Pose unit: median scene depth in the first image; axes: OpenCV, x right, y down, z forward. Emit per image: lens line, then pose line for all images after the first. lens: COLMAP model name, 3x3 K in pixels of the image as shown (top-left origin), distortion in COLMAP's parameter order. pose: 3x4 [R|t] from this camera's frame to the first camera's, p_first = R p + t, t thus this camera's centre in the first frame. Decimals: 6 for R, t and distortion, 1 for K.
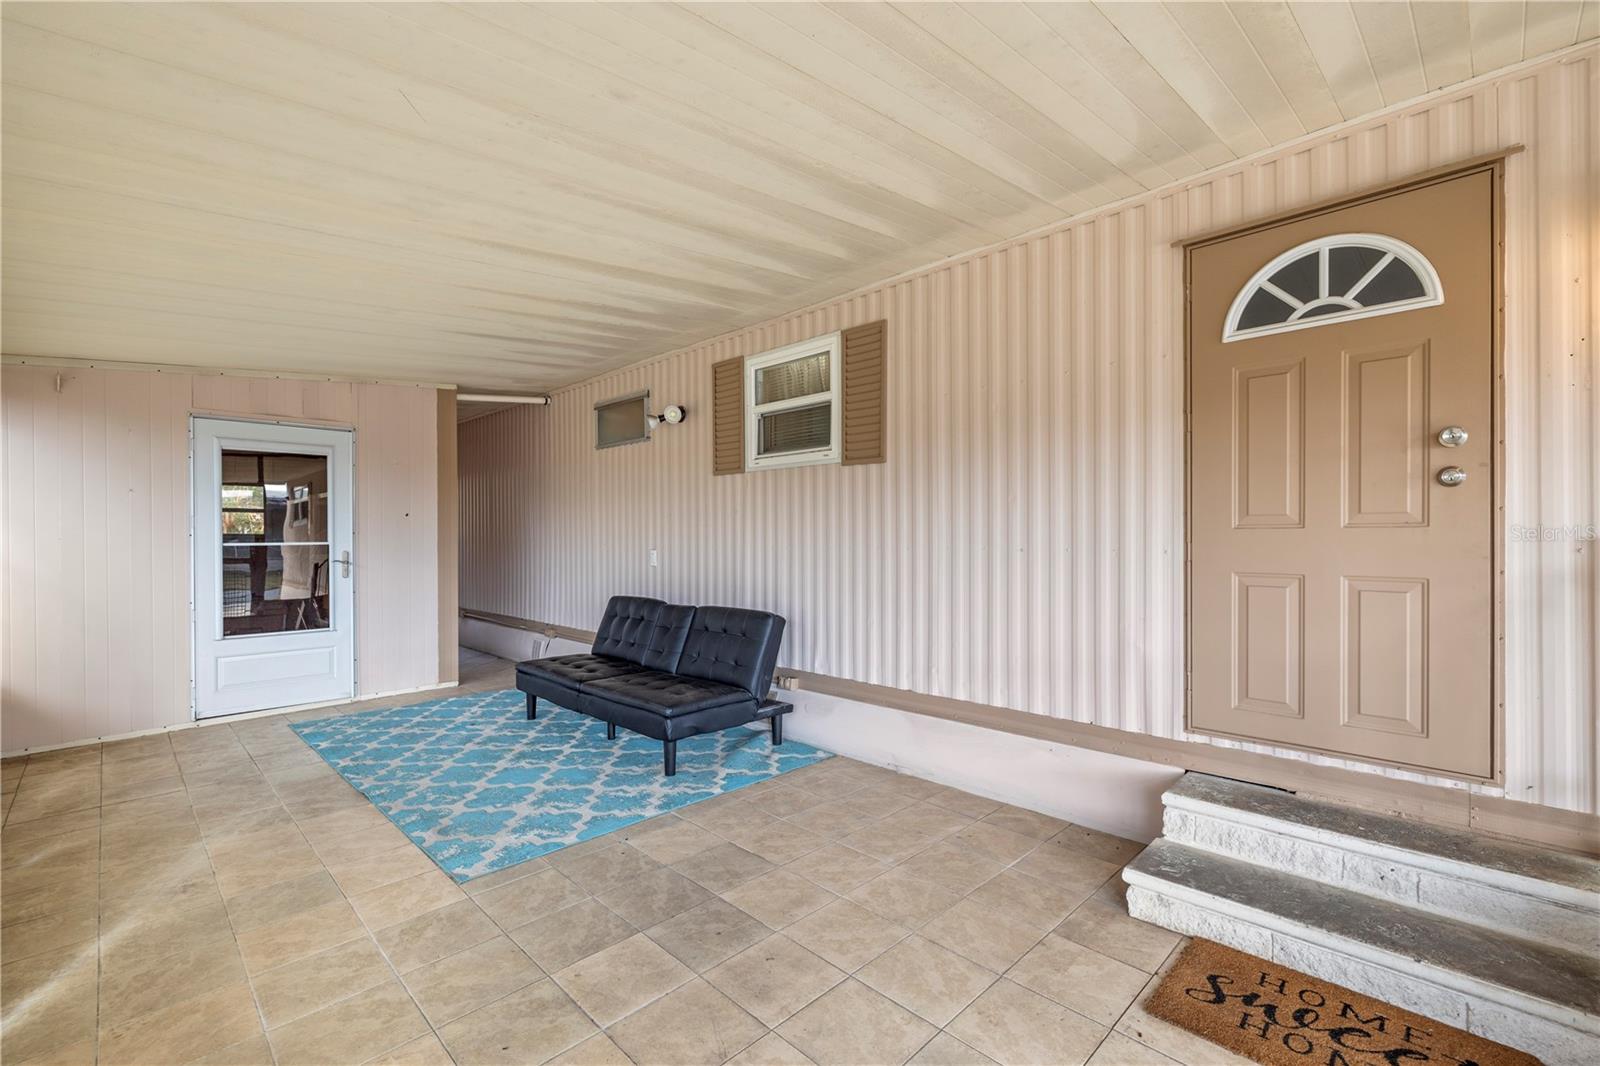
lens RADIAL K [[692.6, 0, 798.2], [0, 692.6, 542.7], [0, 0, 1]] dist [0.001816, 0.000260]
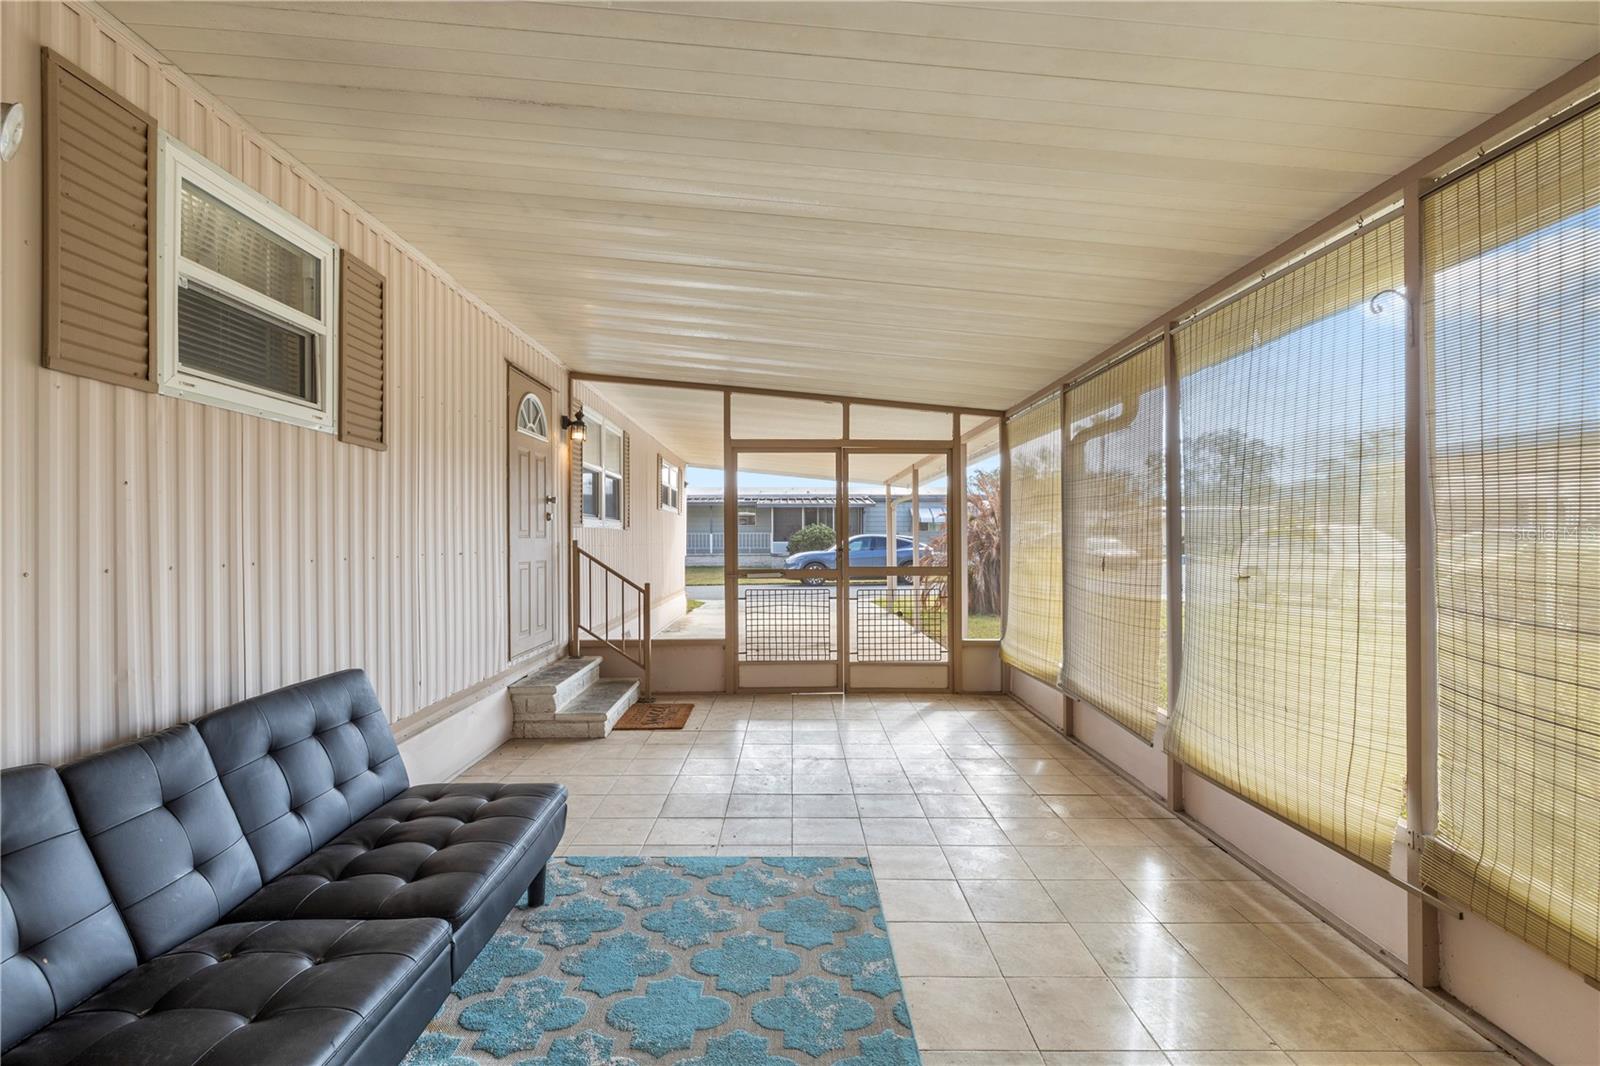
lens RADIAL K [[740.3, 0, 801.4], [0, 740.3, 539.8], [0, 0, 1]] dist [-0.002426, 0.000298]
pose [[-0.717168, 0.004818, 0.696884, -0.768836], [0.010072, 0.999943, 0.003453, -0.009532], [-0.696828, 0.009495, -0.717175, 1.190022]]
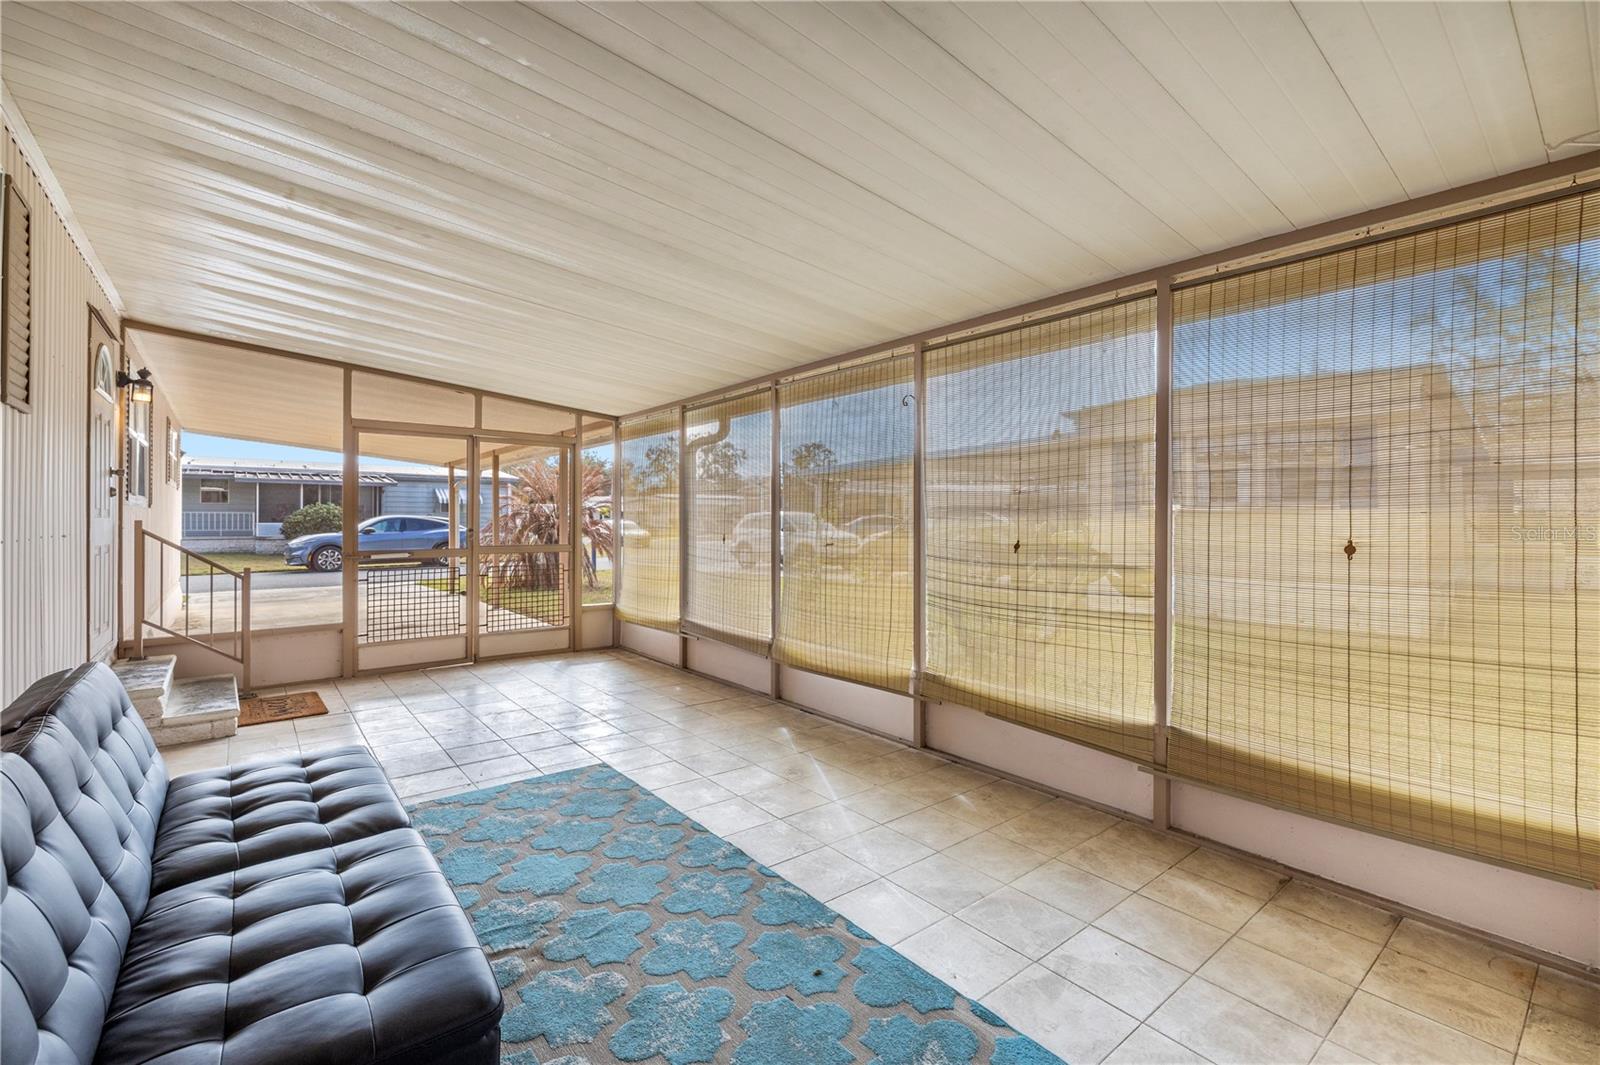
lens RADIAL K [[688.3, 0, 806.1], [0, 688.3, 518.2], [0, 0, 1]] dist [0.000989, 0.000299]
pose [[-0.995298, 0.002174, 0.096838, -0.653609], [0.002453, 0.999993, 0.002766, -0.012175], [-0.096832, 0.002990, -0.995296, 1.486630]]
